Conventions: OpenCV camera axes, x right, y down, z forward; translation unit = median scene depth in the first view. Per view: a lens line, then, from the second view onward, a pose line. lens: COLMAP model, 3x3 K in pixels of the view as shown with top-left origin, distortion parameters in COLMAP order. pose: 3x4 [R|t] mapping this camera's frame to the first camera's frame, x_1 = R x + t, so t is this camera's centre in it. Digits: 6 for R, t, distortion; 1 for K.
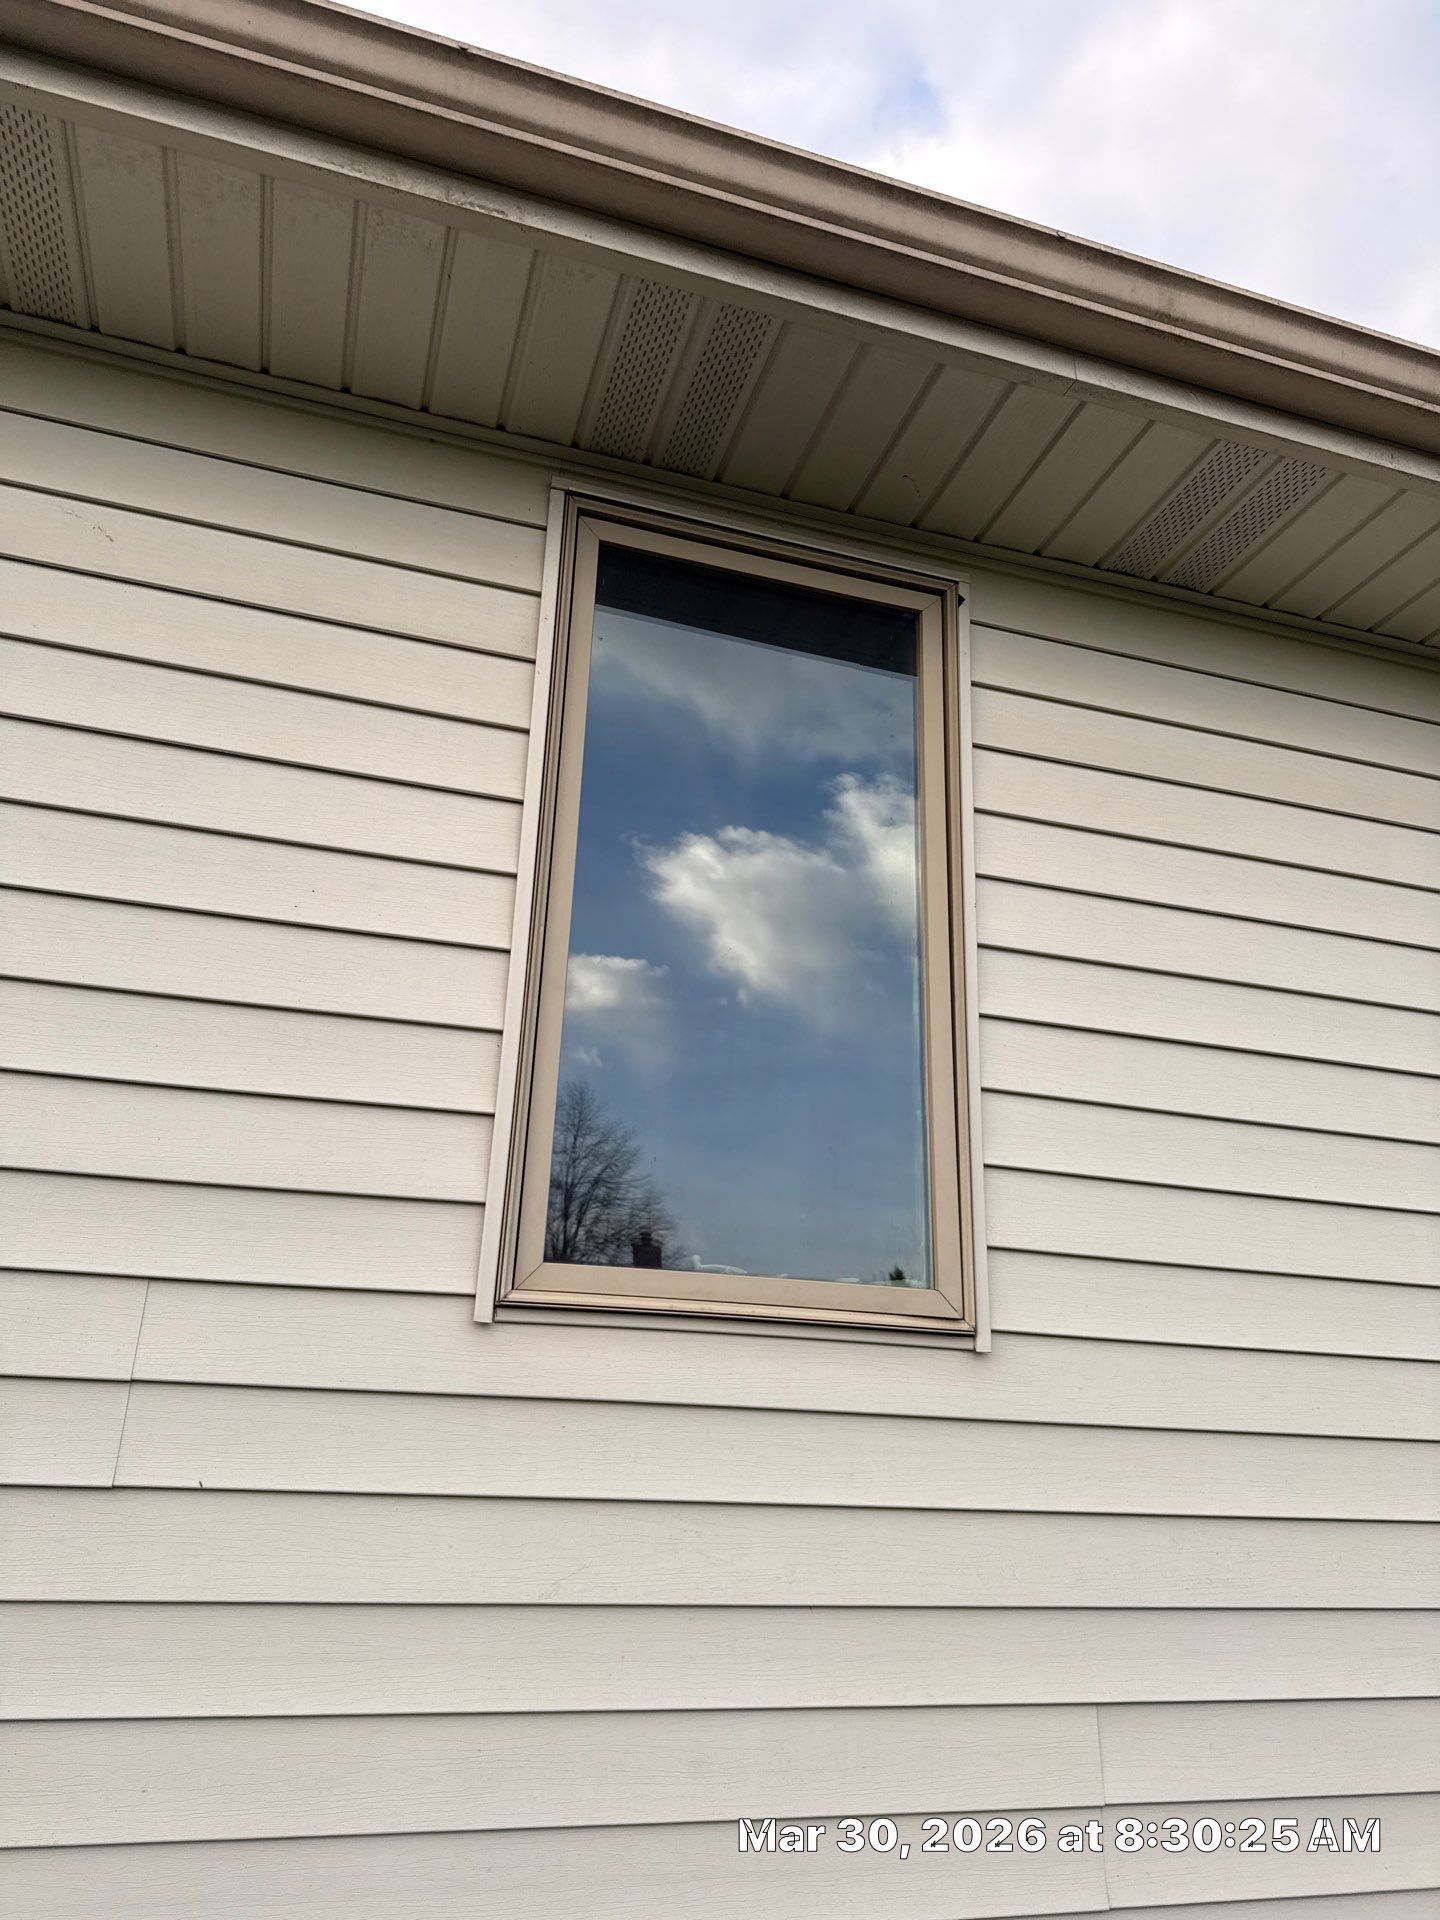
lens RADIAL K [[1406.9, 0, 756.7], [0, 1406.9, 1008.7], [0, 0, 1]] dist [-0.000703, -0.017063]
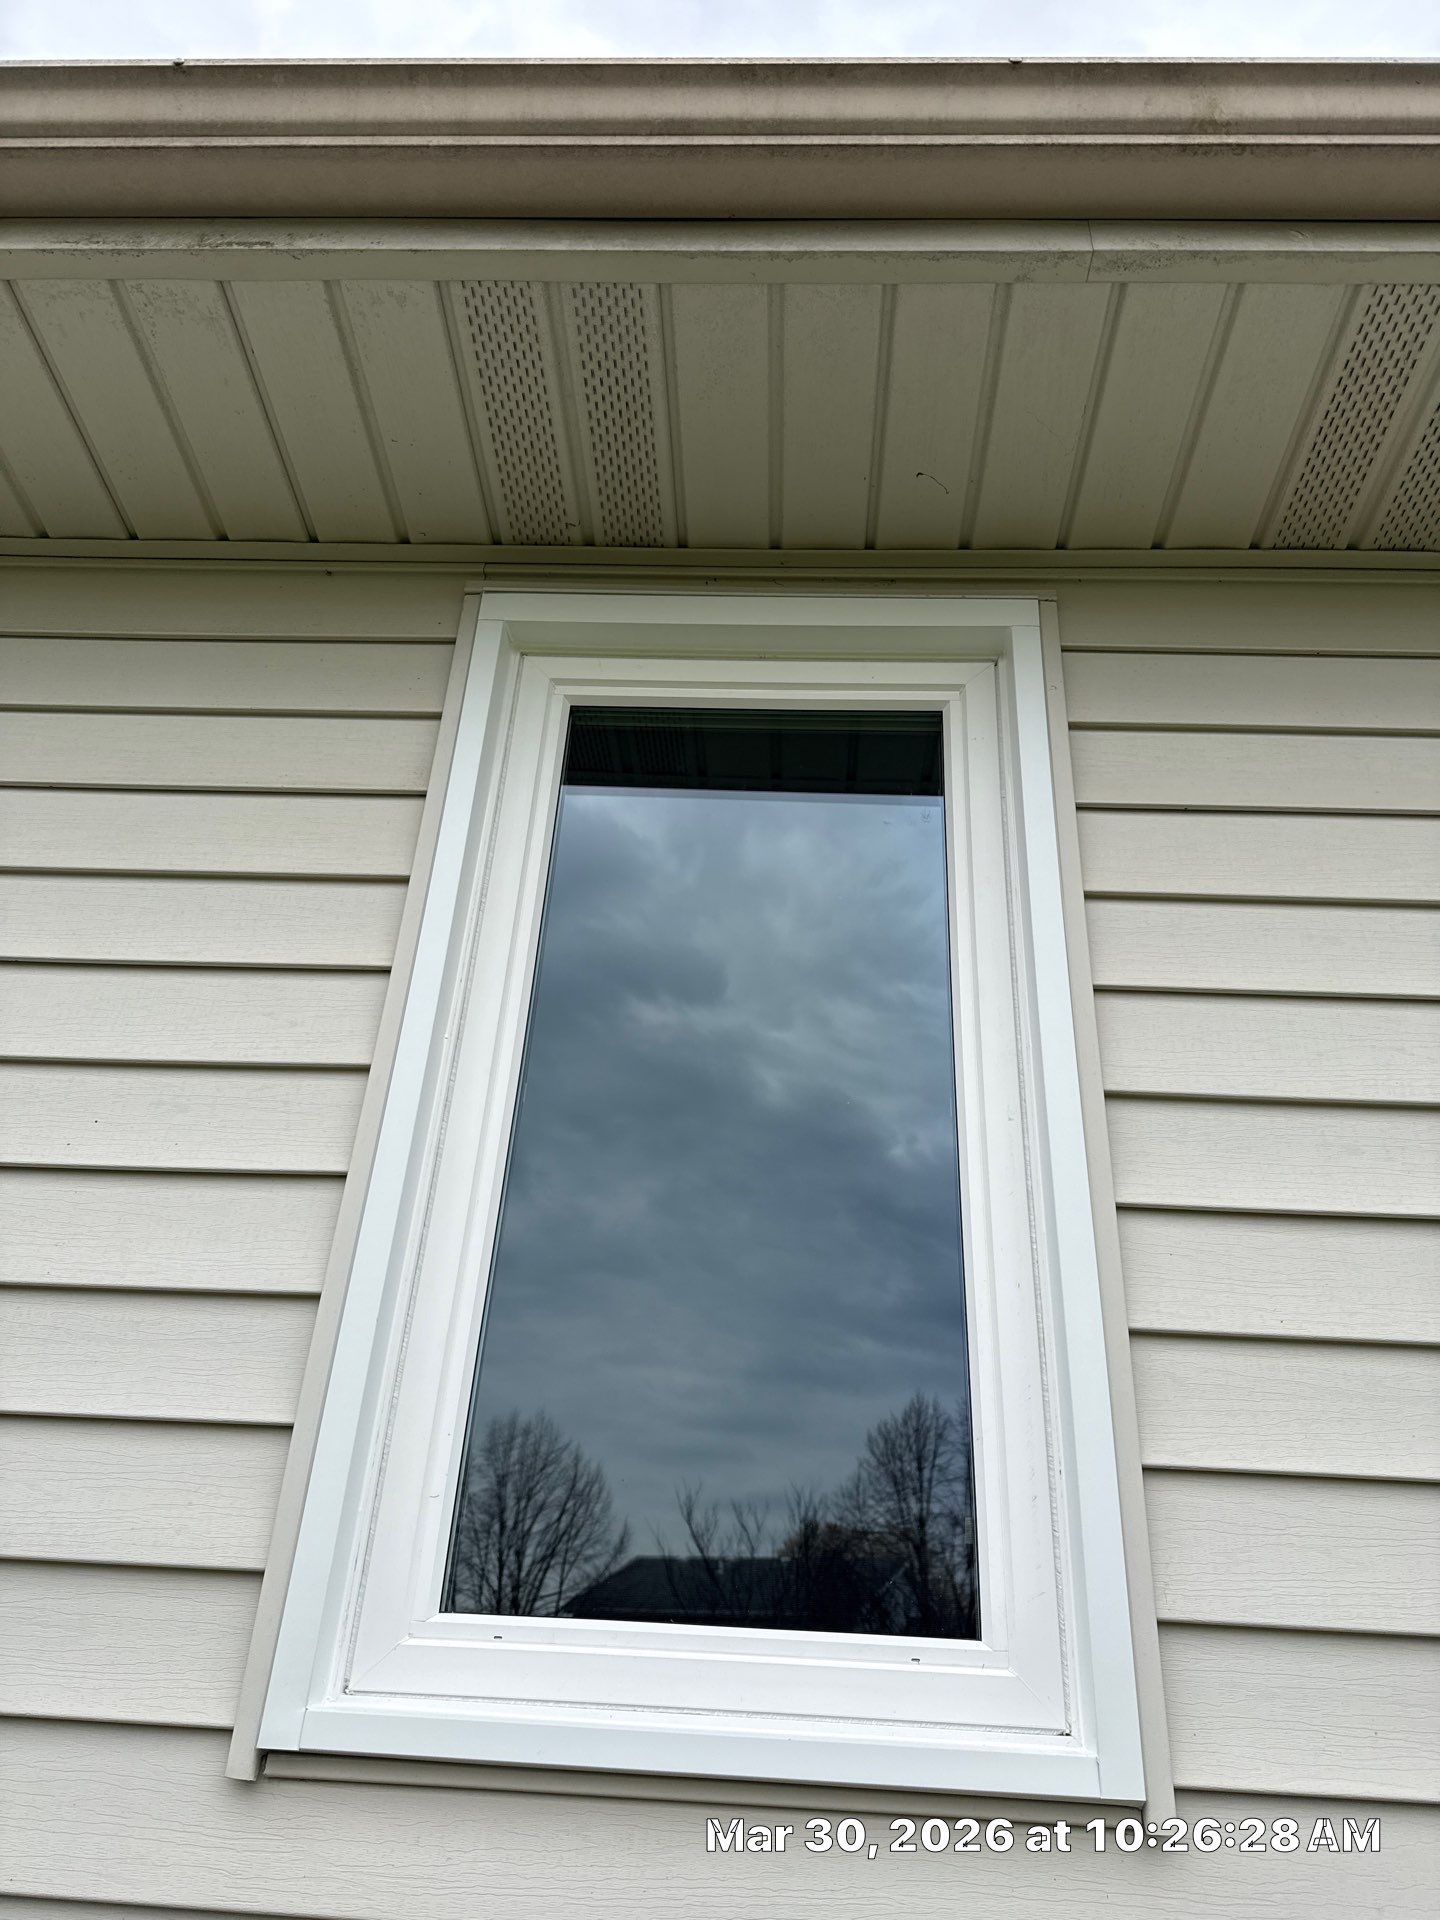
lens RADIAL K [[1406.9, 0, 732.6], [0, 1406.9, 967.1], [0, 0, 1]] dist [-0.000703, -0.017063]
pose [[0.938574, -0.157588, -0.306994, 0.214963], [0.080720, 0.965215, -0.248685, 0.044097], [0.335505, 0.208629, 0.918646, 0.382499]]
